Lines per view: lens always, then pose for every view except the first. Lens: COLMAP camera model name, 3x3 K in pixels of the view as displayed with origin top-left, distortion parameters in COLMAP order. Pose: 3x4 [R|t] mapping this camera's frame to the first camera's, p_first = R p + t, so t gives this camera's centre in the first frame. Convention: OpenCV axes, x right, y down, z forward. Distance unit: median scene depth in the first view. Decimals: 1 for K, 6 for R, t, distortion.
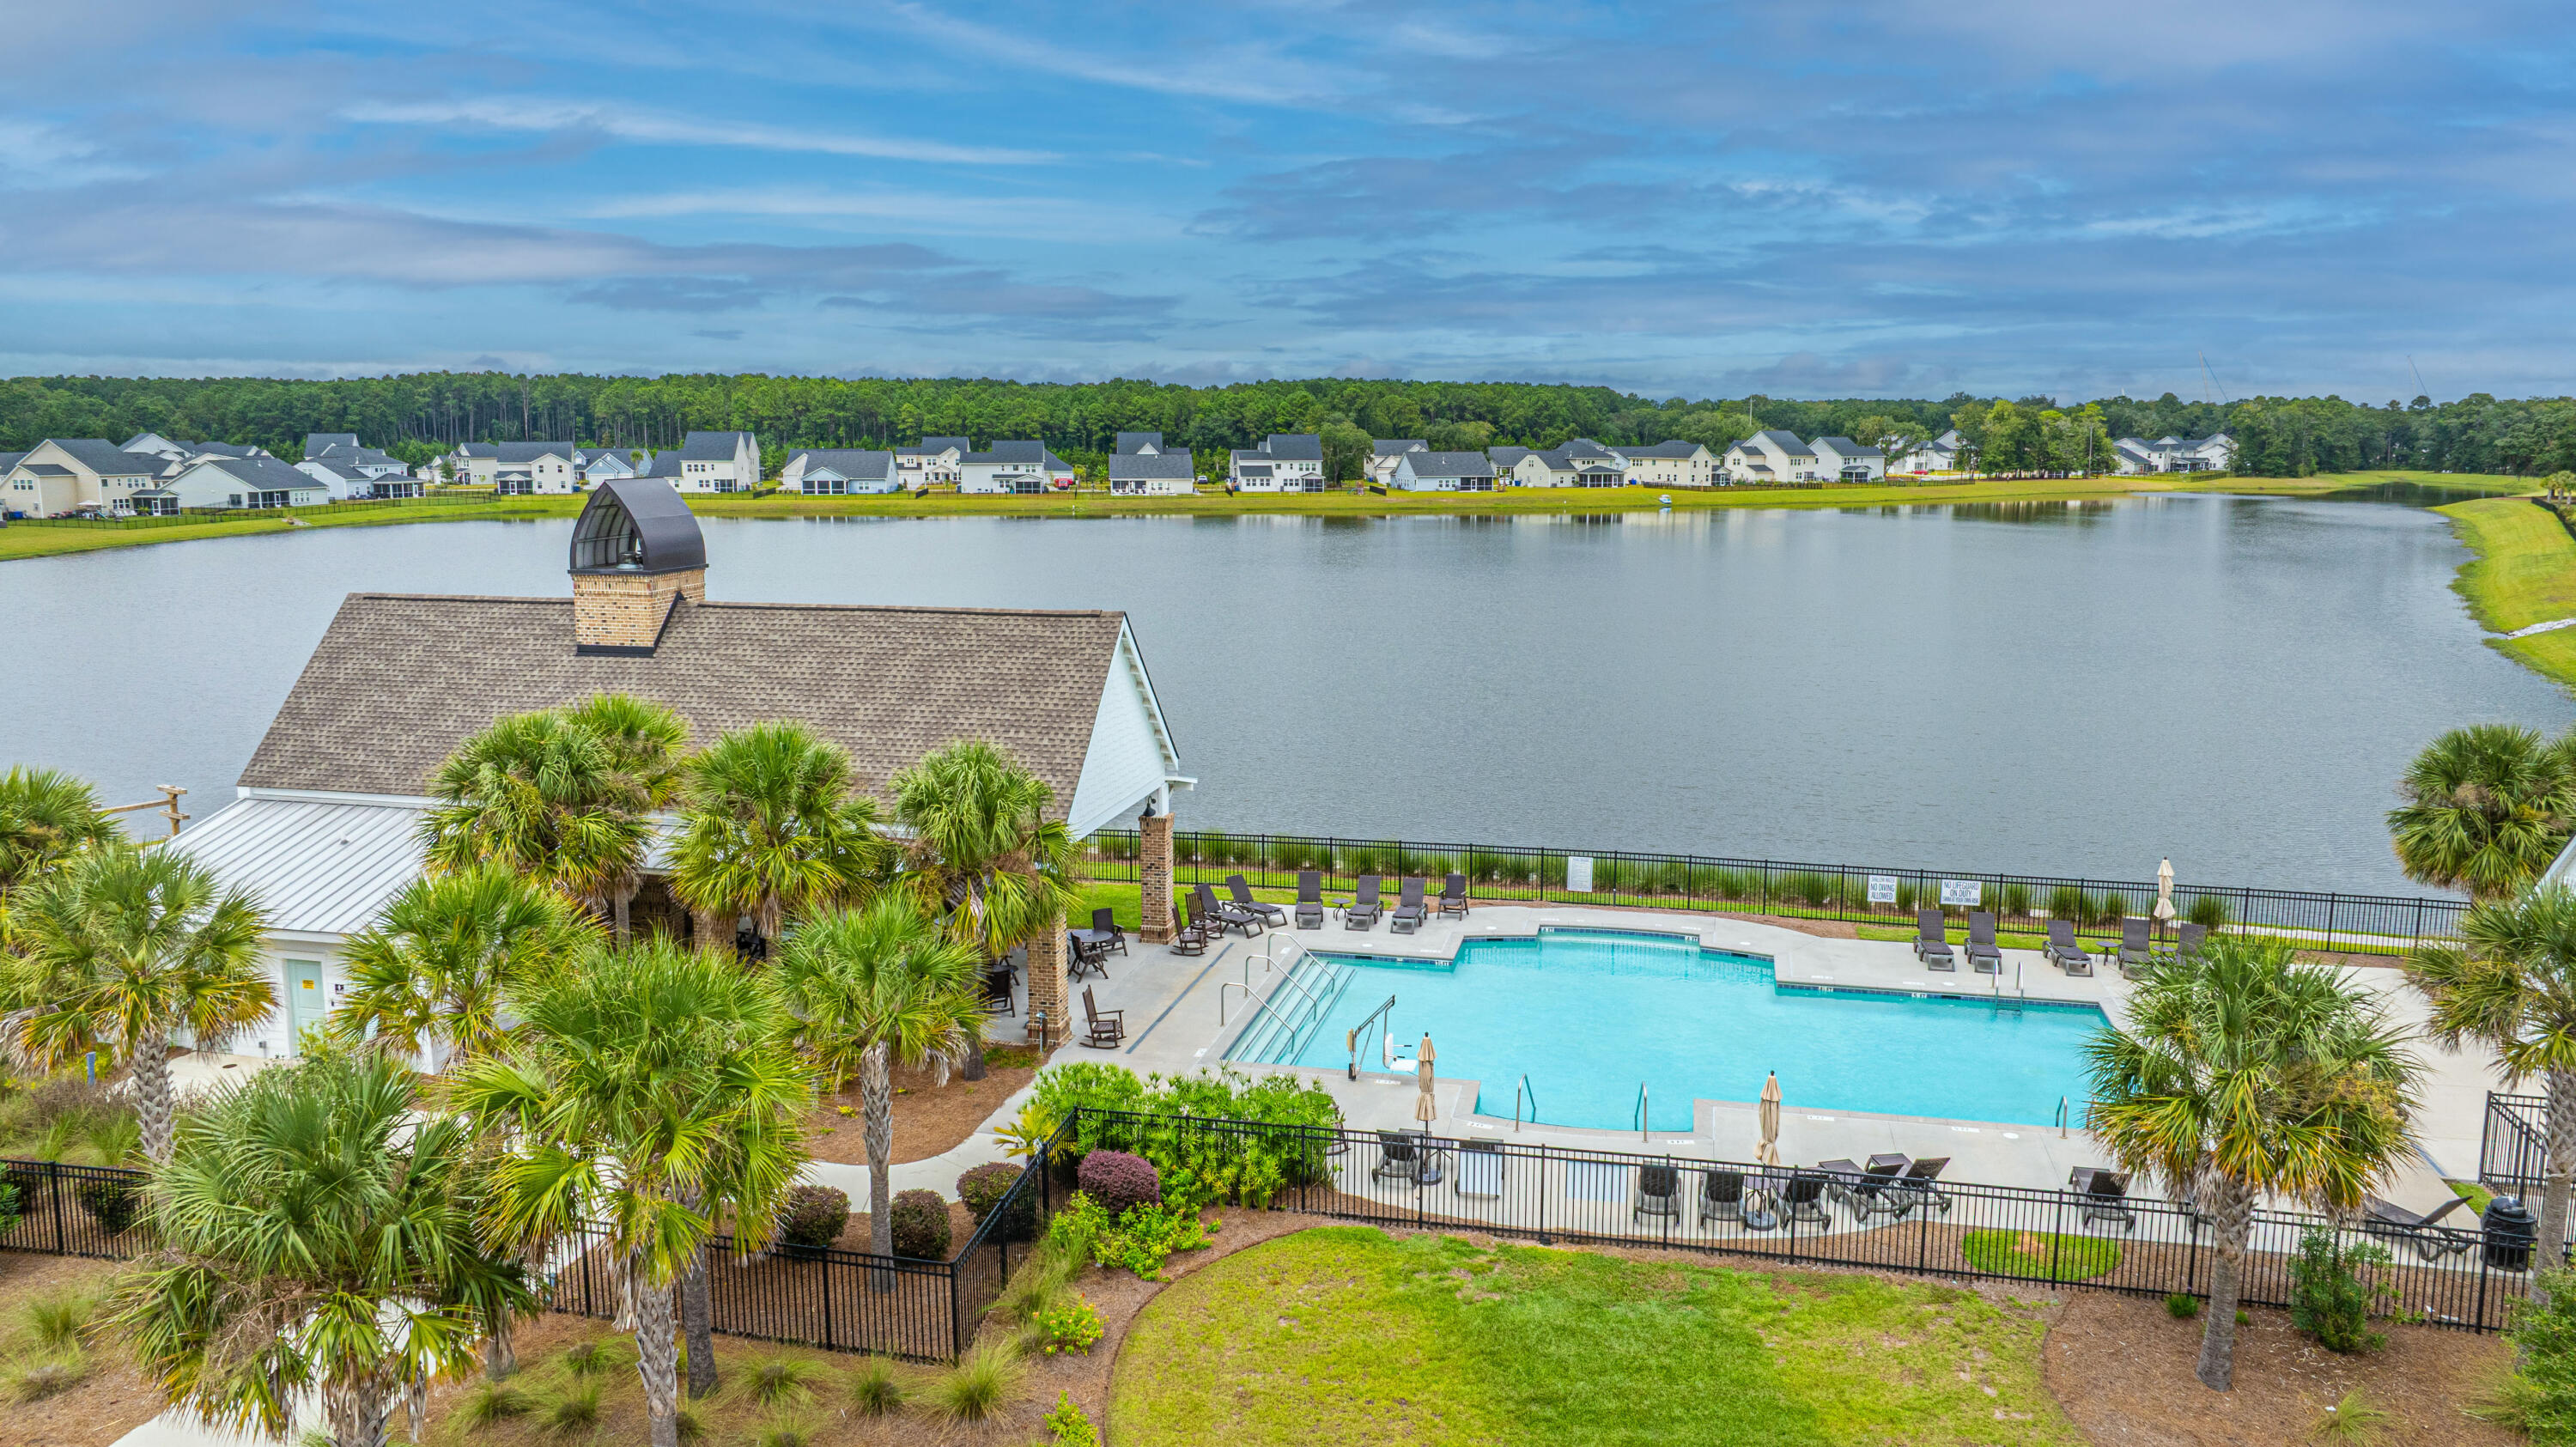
lens RADIAL K [[1813.8, 0, 1298.7], [0, 1813.8, 724.3], [0, 0, 1]] dist [-0.028911, 0.023651]
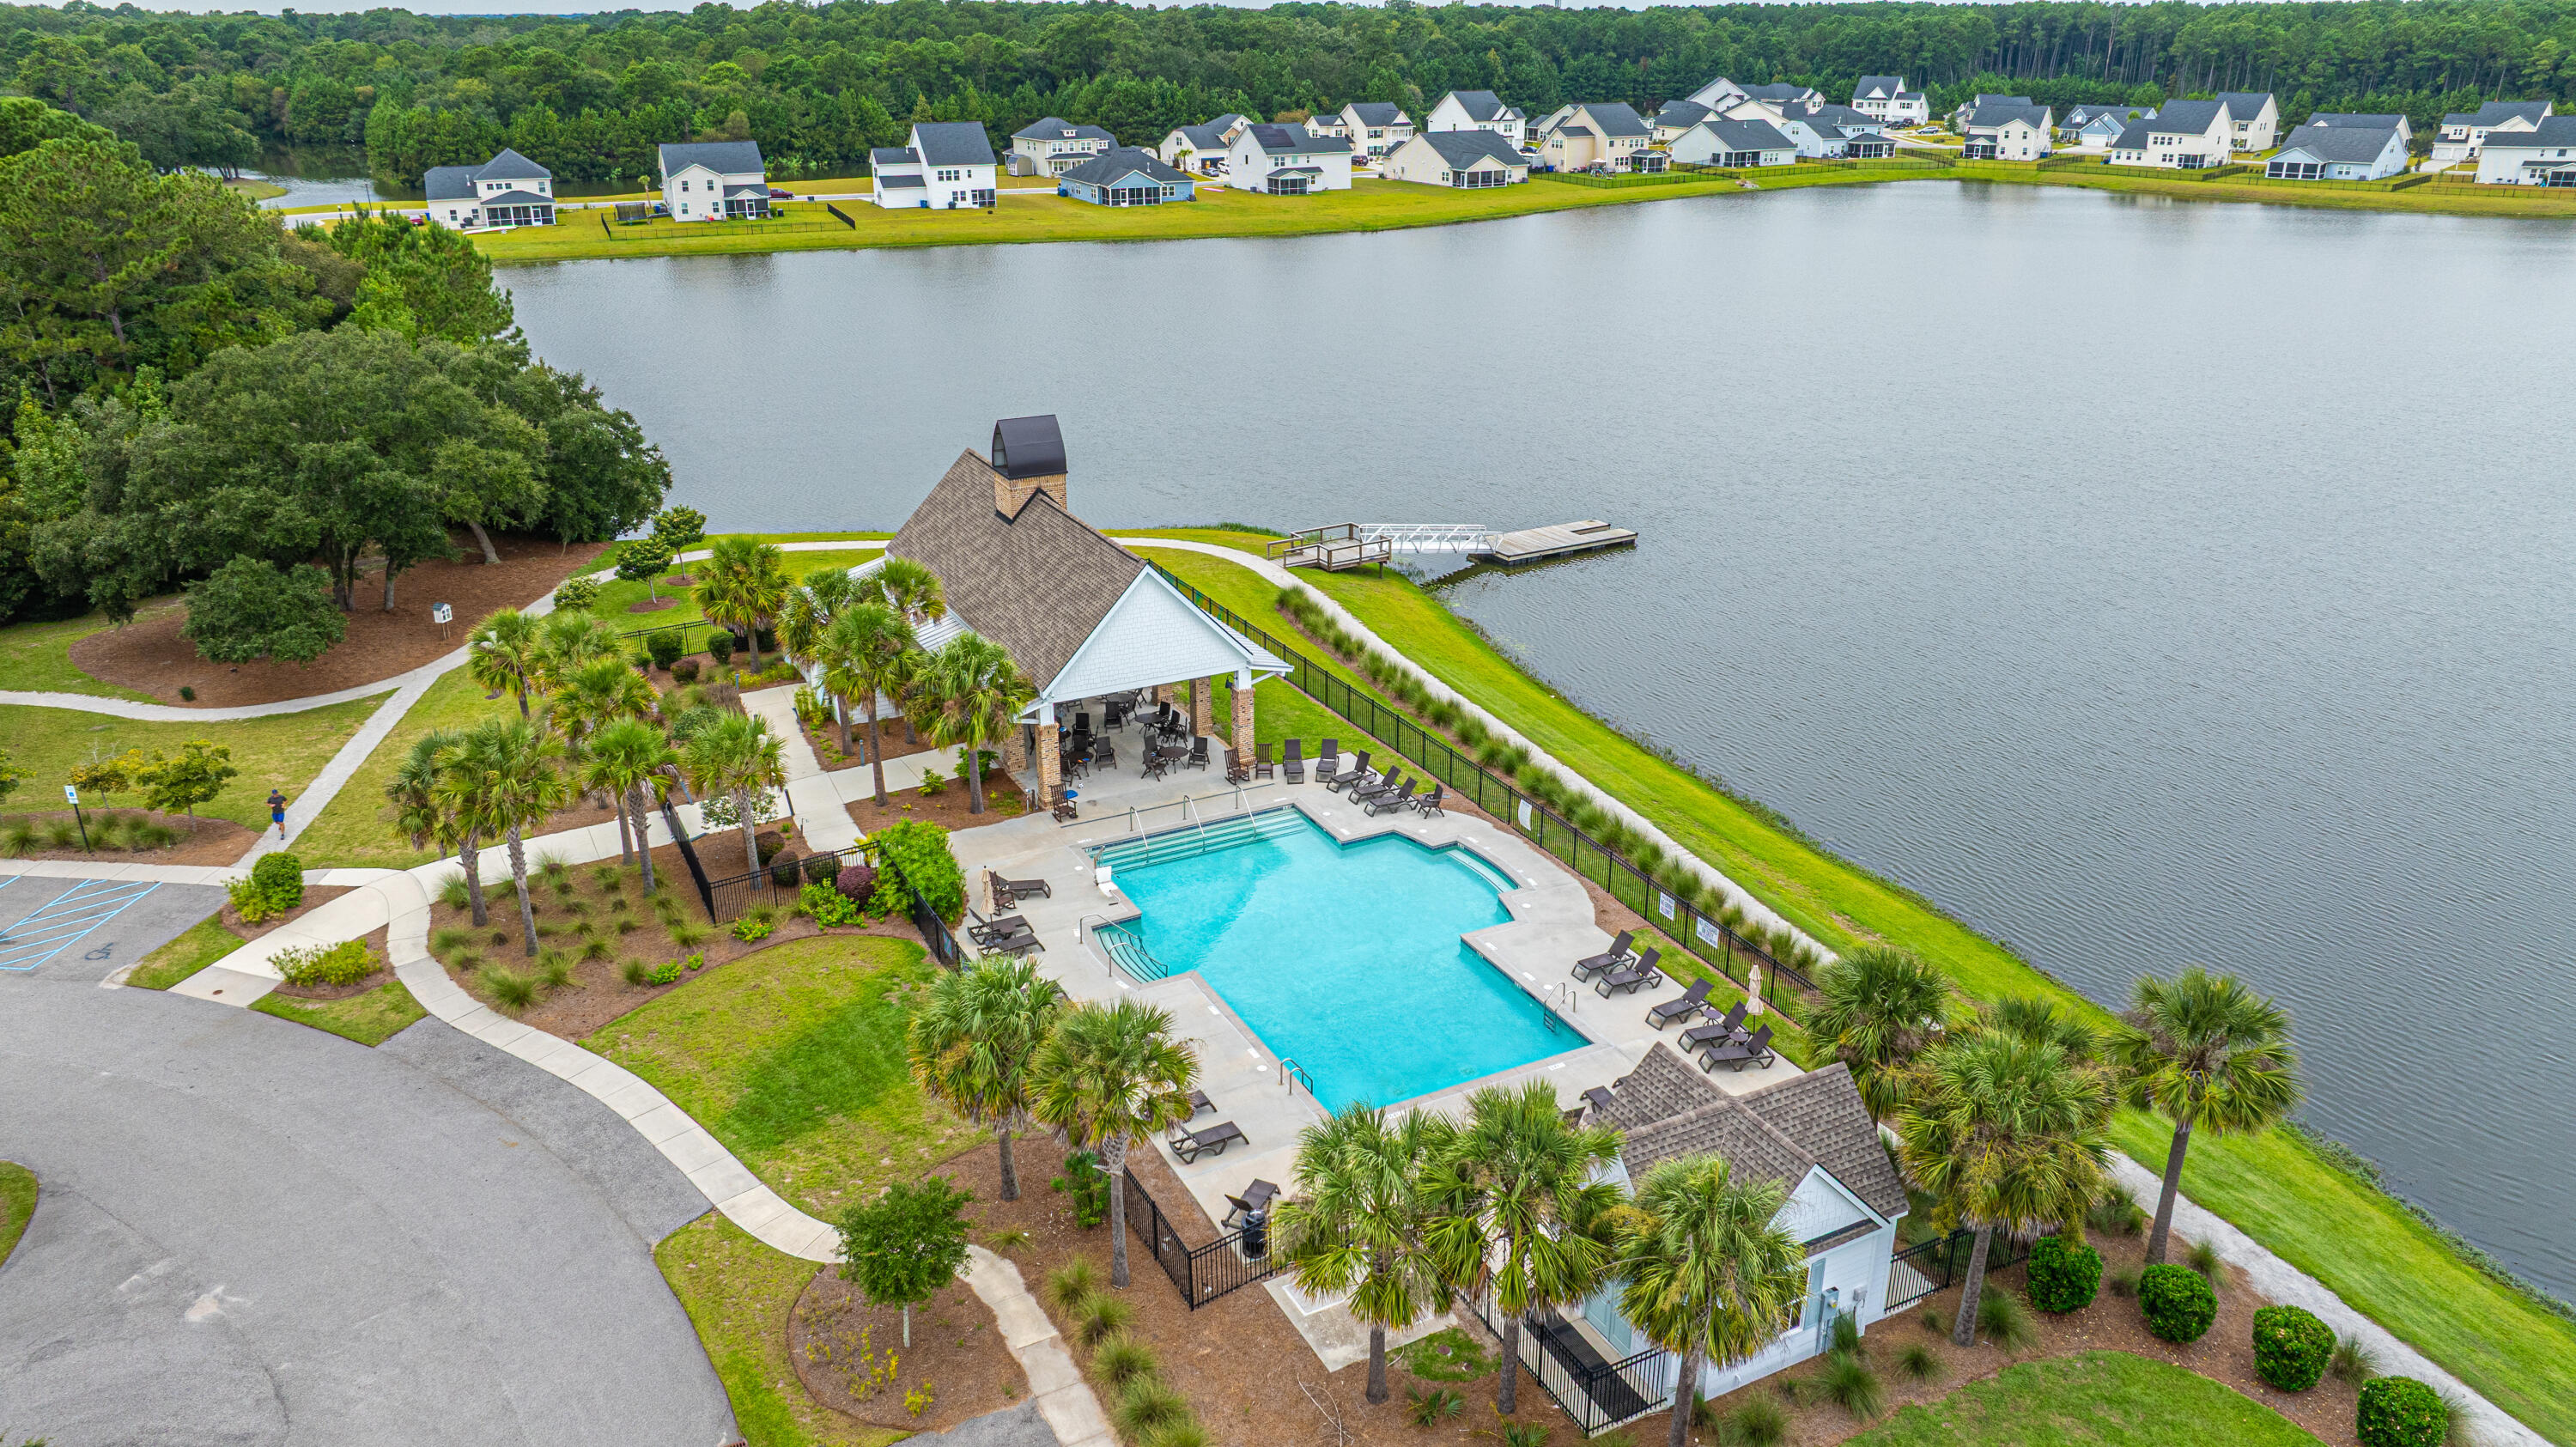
lens RADIAL K [[1813.8, 0, 1293.5], [0, 1813.8, 712.7], [0, 0, 1]] dist [-0.028911, 0.023651]
pose [[0.645827, 0.273240, -0.712915, 0.173739], [-0.120965, 0.958591, 0.257819, -0.054498], [0.753840, -0.080269, 0.652136, 0.009620]]
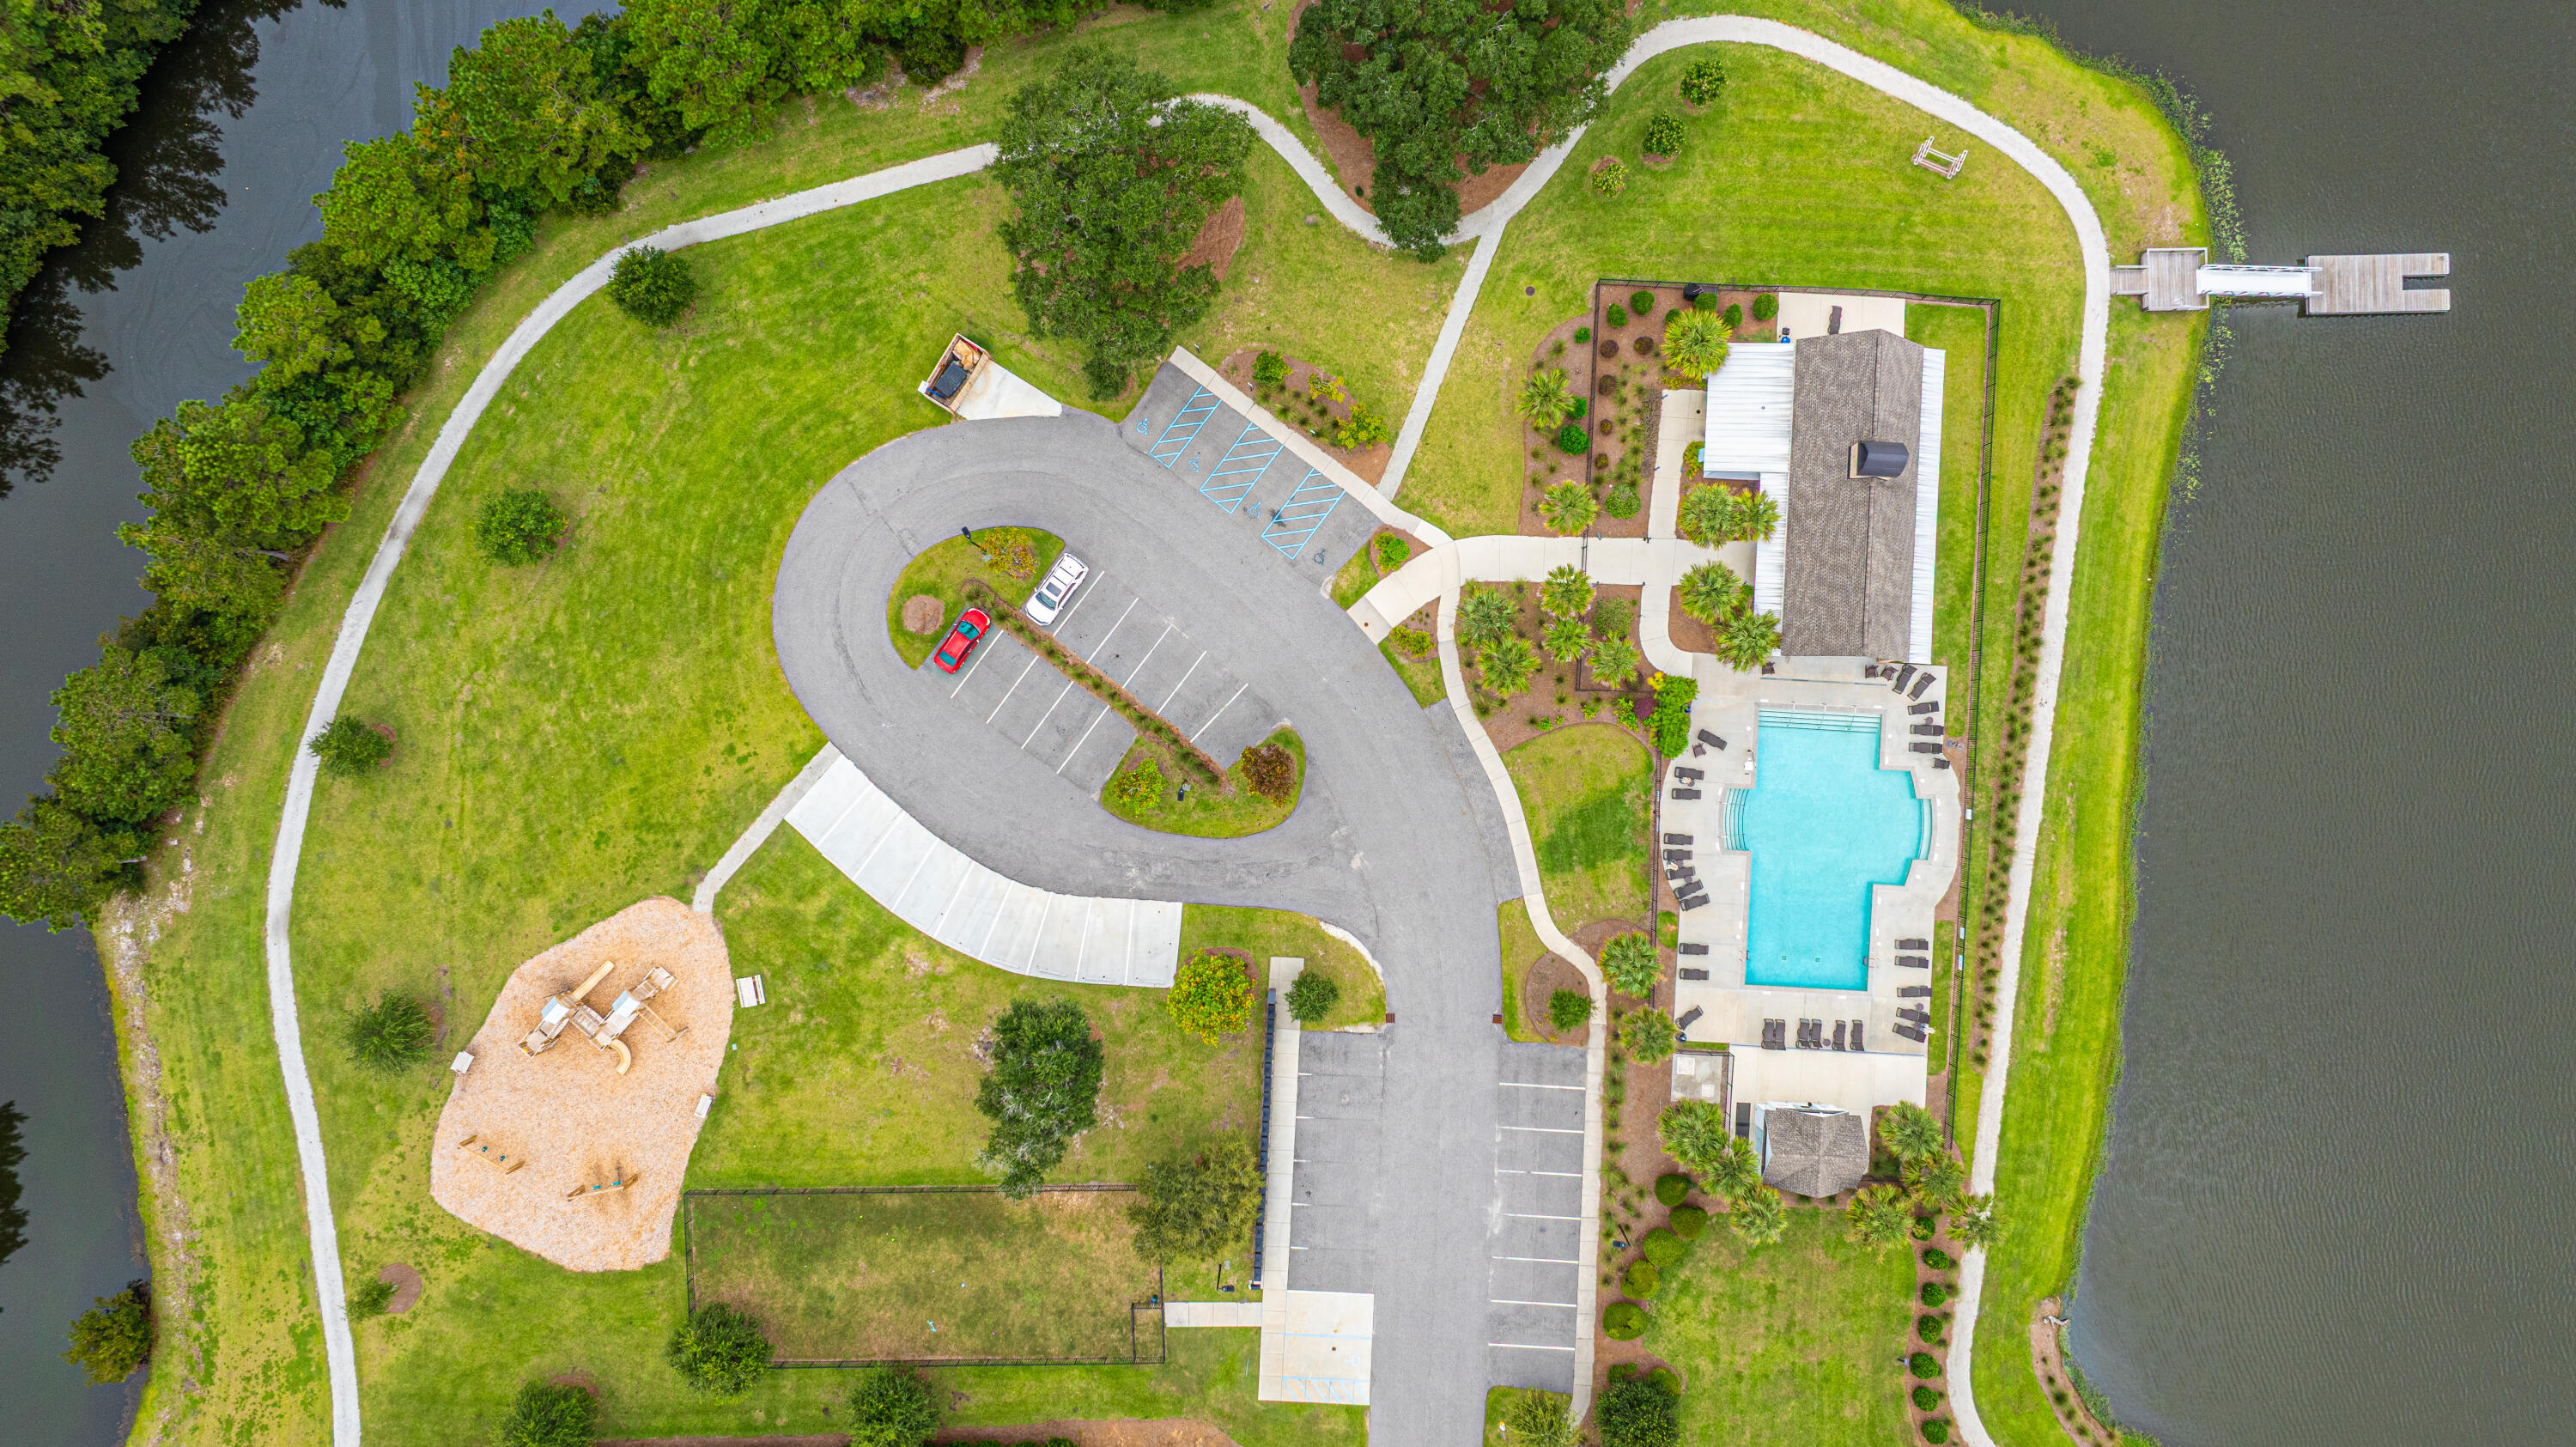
lens RADIAL K [[1811.2, 0, 1295.1], [0, 1811.2, 714.2], [0, 0, 1]] dist [-0.016650, -0.004423]
pose [[0.172345, 0.984915, -0.015466, -0.017536], [-0.156000, 0.042794, 0.986830, -0.403372], [0.972605, -0.167663, 0.161022, -0.046436]]
